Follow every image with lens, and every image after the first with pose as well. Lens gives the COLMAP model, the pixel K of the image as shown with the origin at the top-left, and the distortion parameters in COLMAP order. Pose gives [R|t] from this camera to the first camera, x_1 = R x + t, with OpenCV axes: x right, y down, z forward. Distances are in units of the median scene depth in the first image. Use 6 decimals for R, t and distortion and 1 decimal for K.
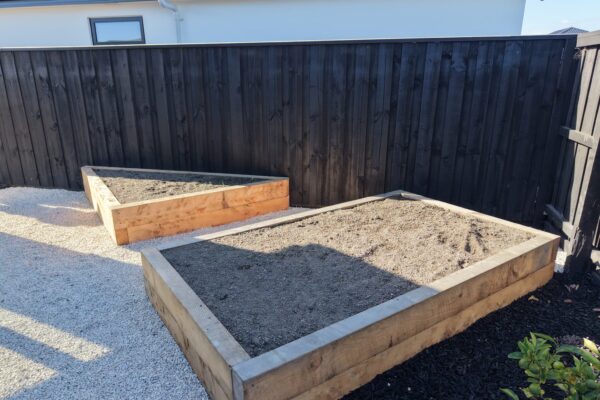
lens RADIAL K [[407.0, 0, 300.0], [0, 407.0, 200.0], [0, 0, 1]] dist [0.100751, -0.000021]
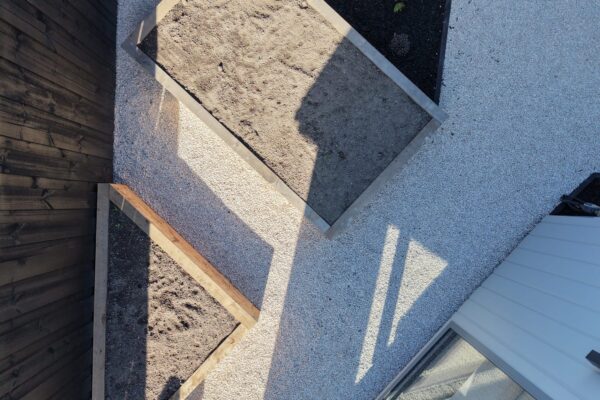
lens RADIAL K [[431.5, 0, 300.0], [0, 431.5, 200.0], [0, 0, 1]] dist [0.002828, -0.001105]
pose [[-0.216024, -0.976159, 0.021133, -0.235294], [0.297427, -0.045174, 0.953675, -1.075054], [-0.929984, 0.212303, 0.300095, 0.591446]]
